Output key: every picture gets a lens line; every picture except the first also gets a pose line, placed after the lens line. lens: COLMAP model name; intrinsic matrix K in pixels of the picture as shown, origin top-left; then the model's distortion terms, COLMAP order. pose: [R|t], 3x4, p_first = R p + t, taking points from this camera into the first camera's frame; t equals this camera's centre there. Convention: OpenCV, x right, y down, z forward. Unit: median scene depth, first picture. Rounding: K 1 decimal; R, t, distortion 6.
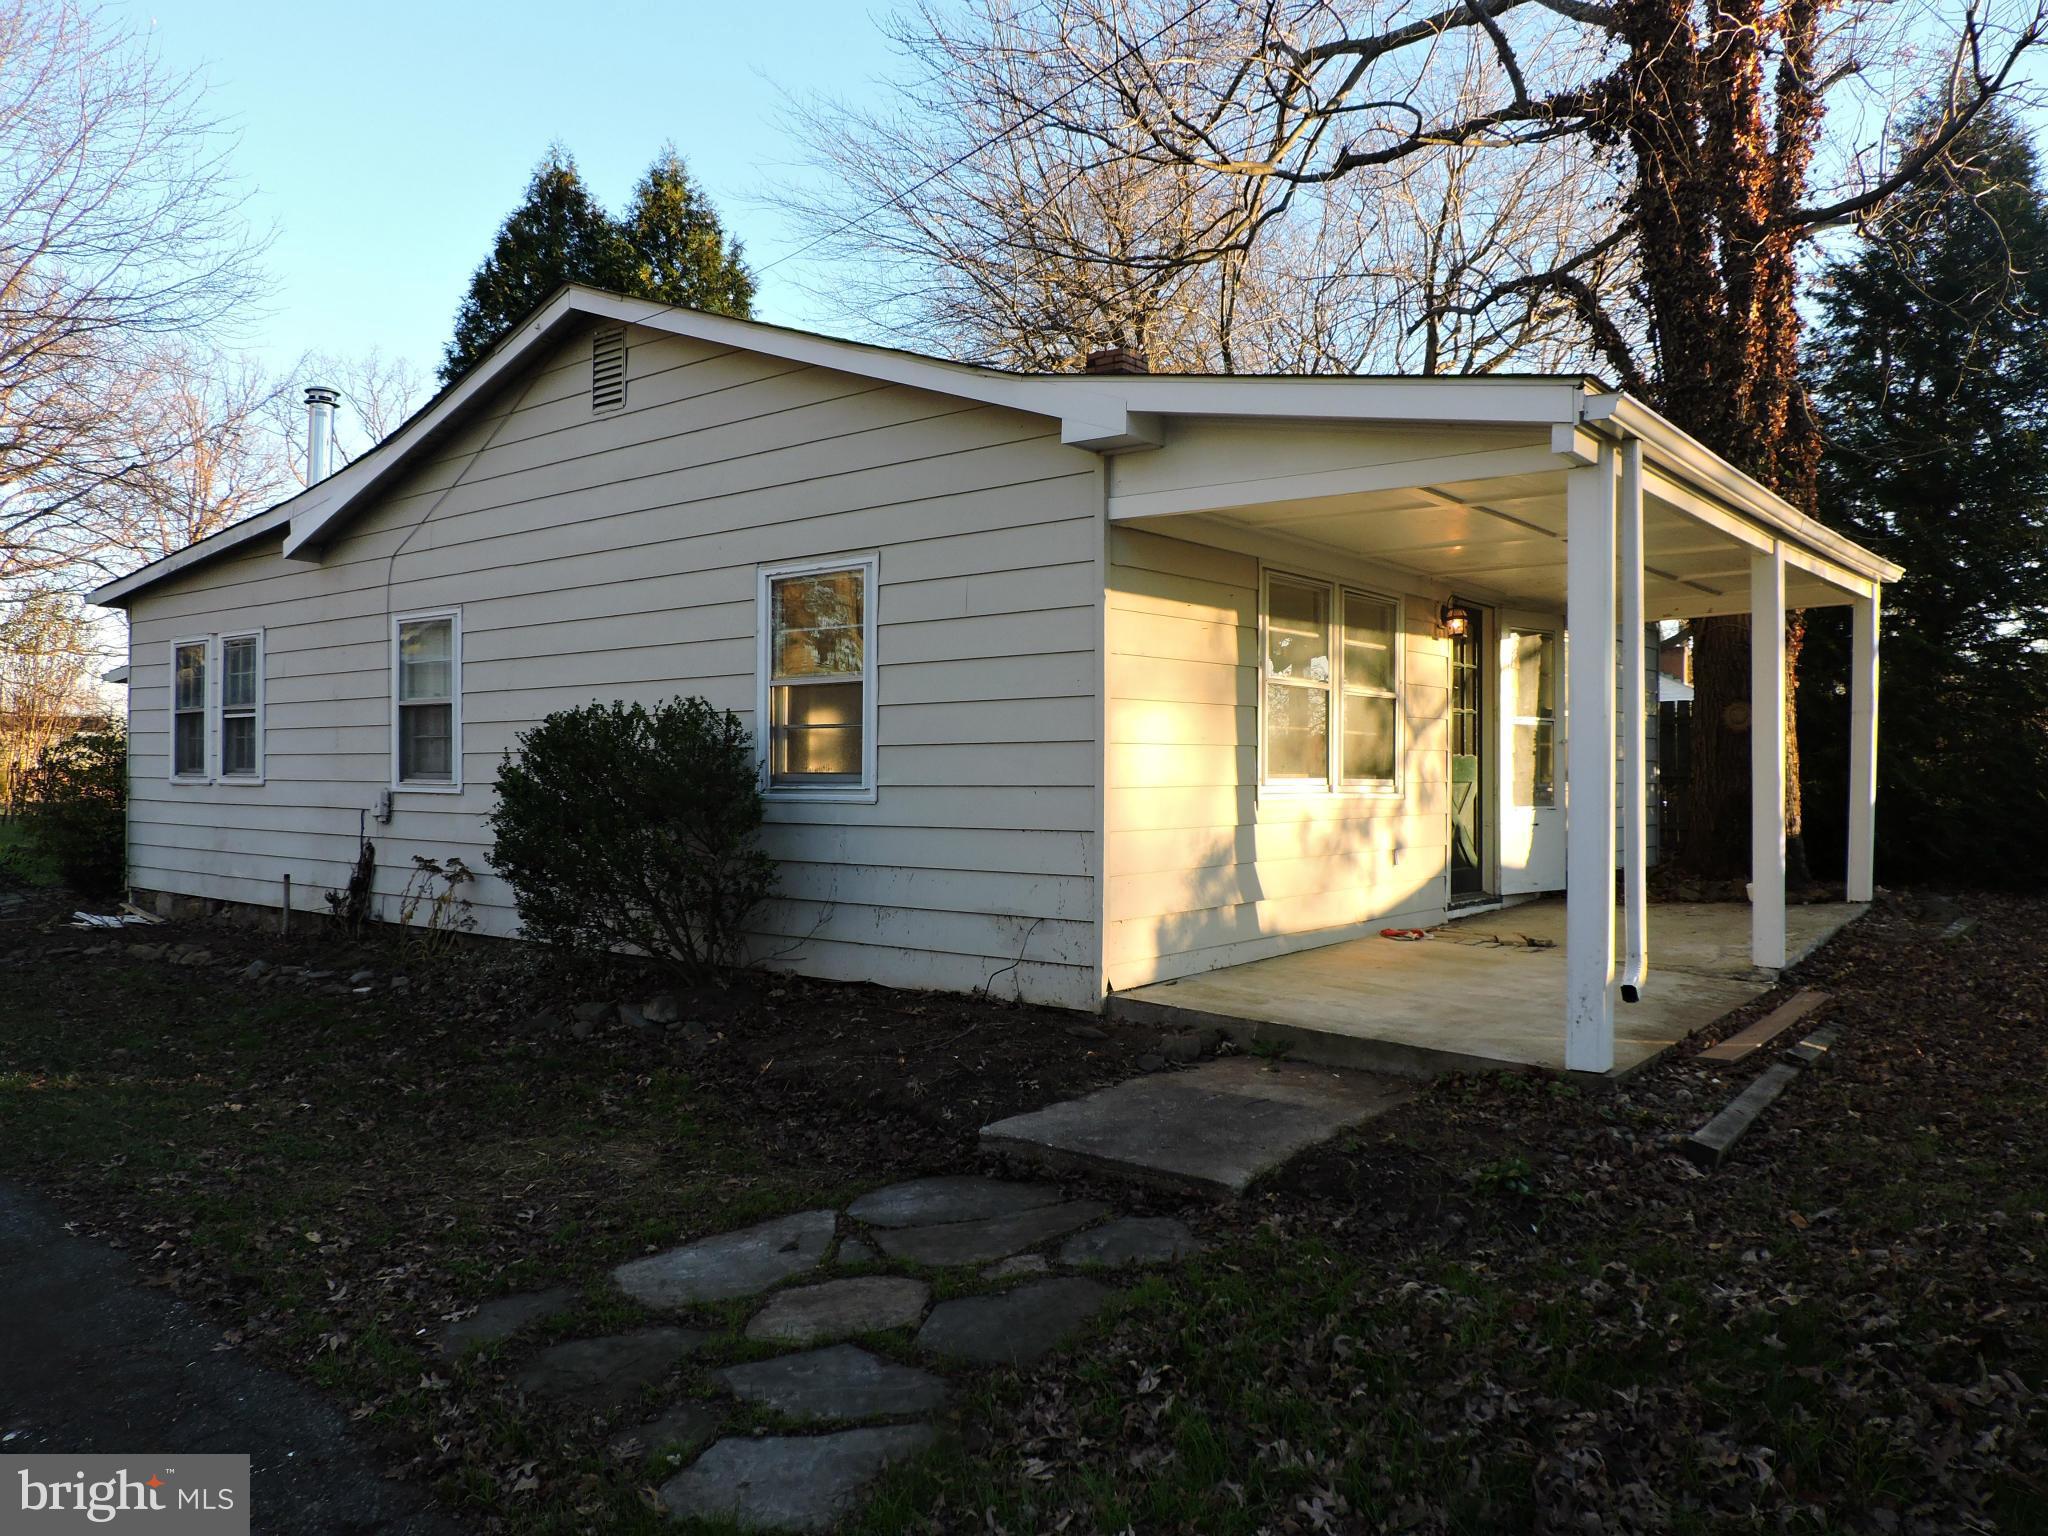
lens RADIAL K [[1485.7, 0, 1029.1], [0, 1485.7, 756.5], [0, 0, 1]] dist [-0.015127, -0.002304]
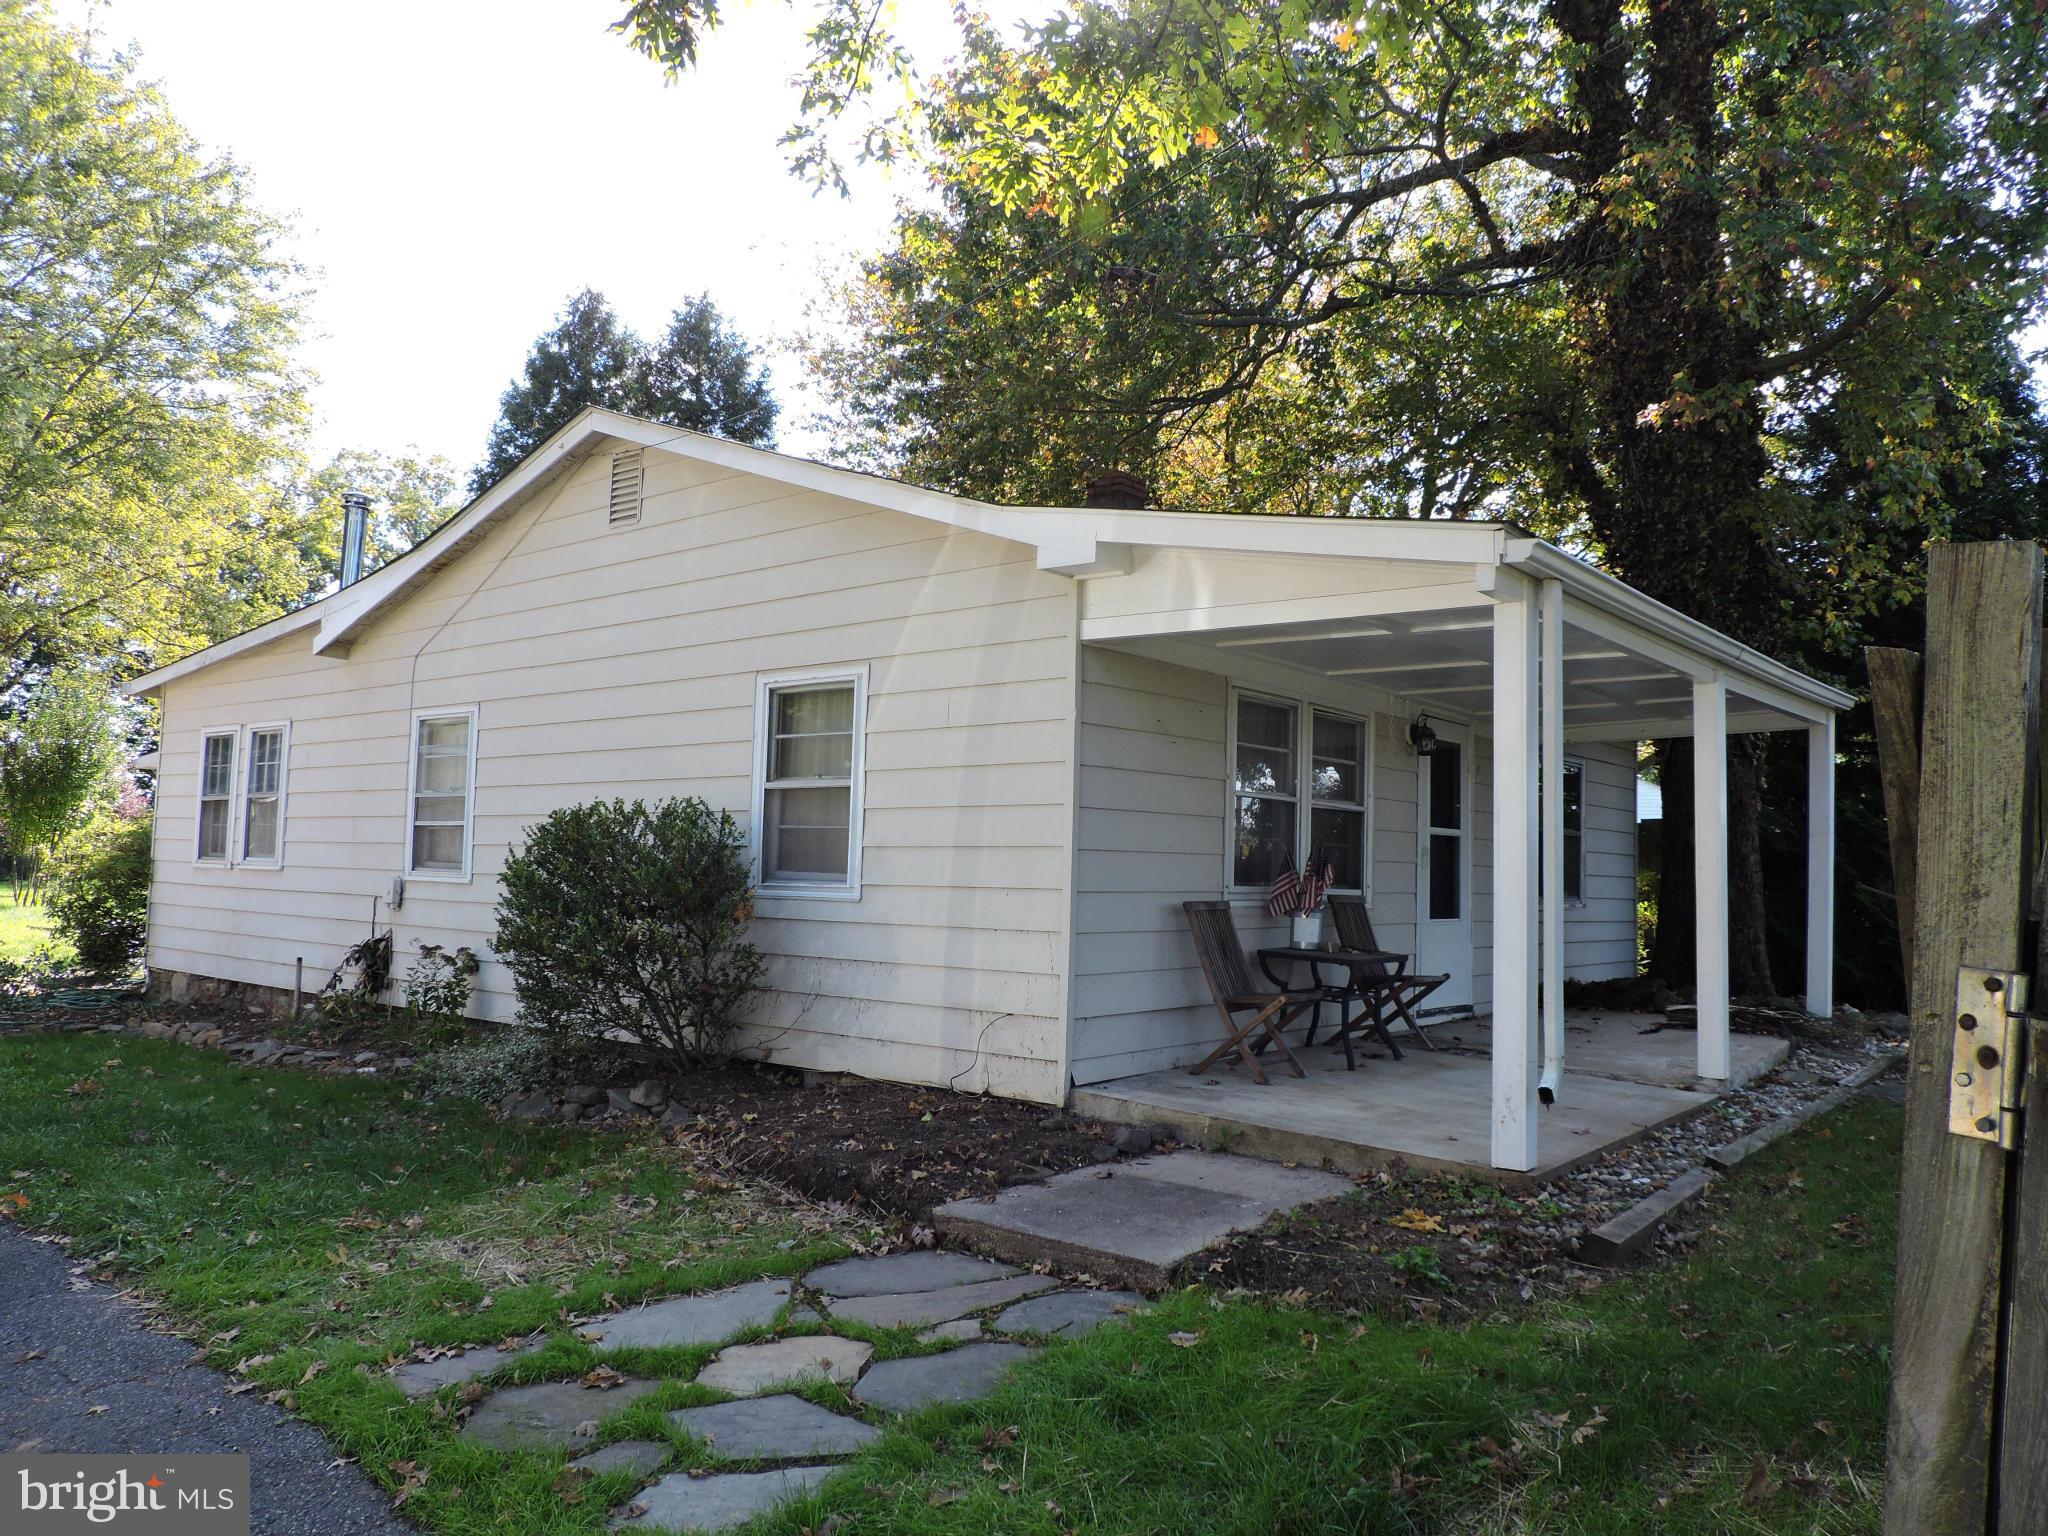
lens RADIAL K [[1459.9, 0, 1024.0], [0, 1459.9, 768.0], [0, 0, 1]] dist [-0.017396, 0.004228]
pose [[0.999718, 0.022263, -0.008208, 0.018428], [-0.022741, 0.997716, -0.063611, 0.000372], [0.006773, 0.063780, 0.997941, -0.035641]]
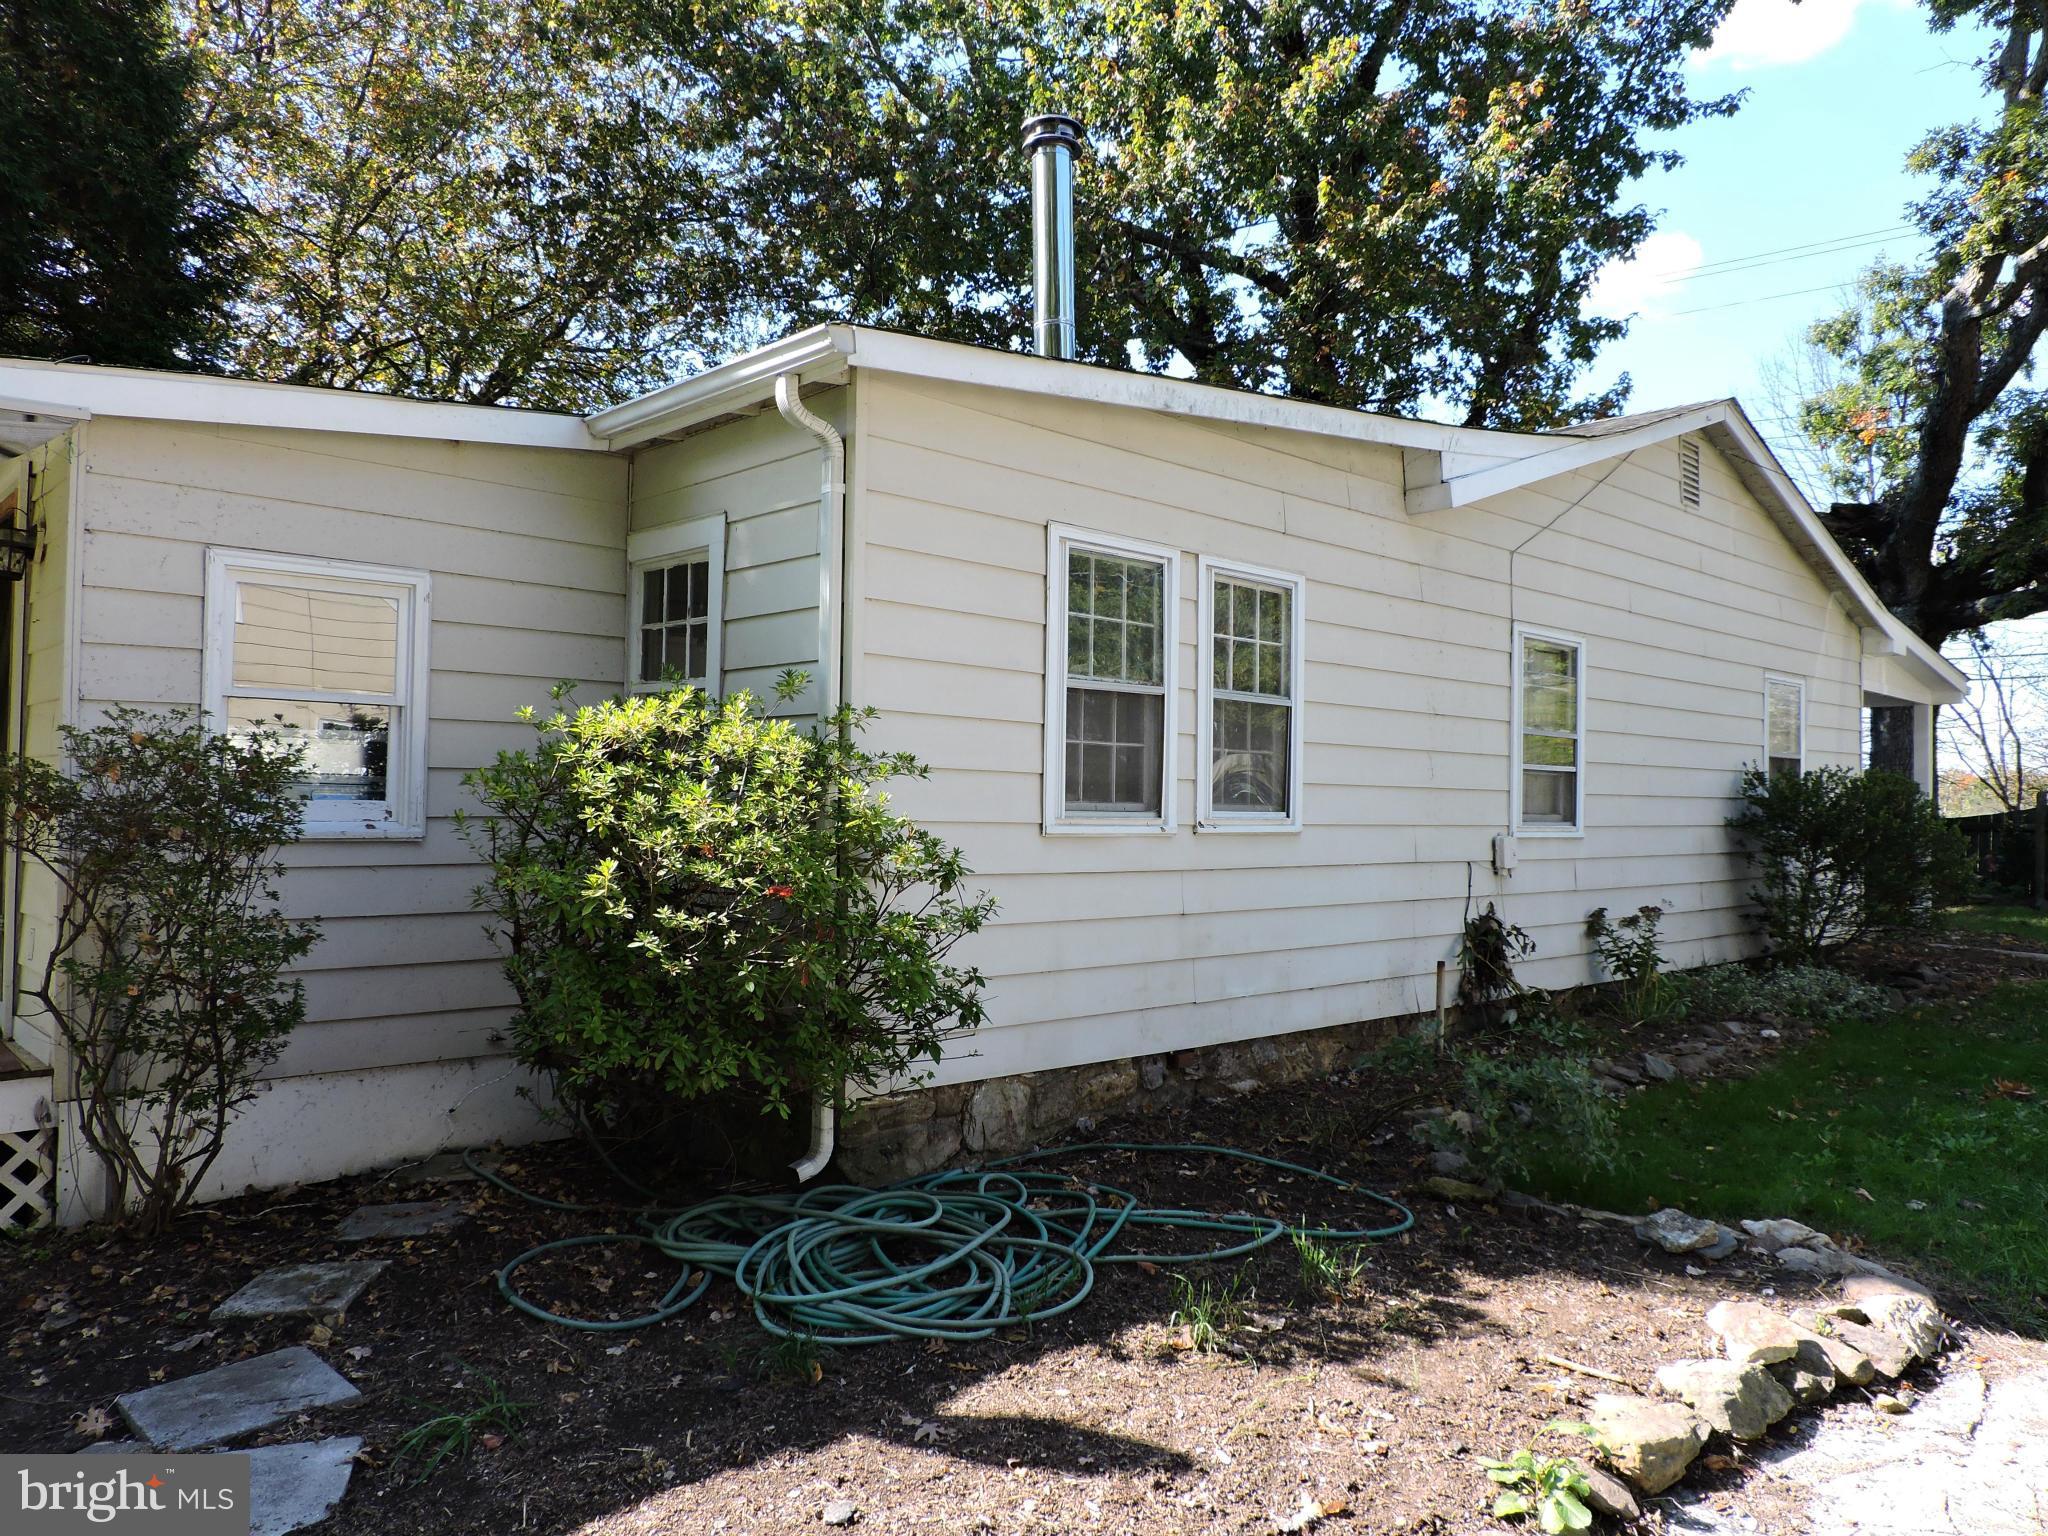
lens RADIAL K [[1459.9, 0, 1024.0], [0, 1459.9, 768.0], [0, 0, 1]] dist [-0.017396, 0.004228]
pose [[0.135851, 0.019043, 0.990546, -1.929681], [-0.030831, 0.999412, -0.014985, 0.008603], [-0.990249, -0.028503, 0.136358, 1.762494]]
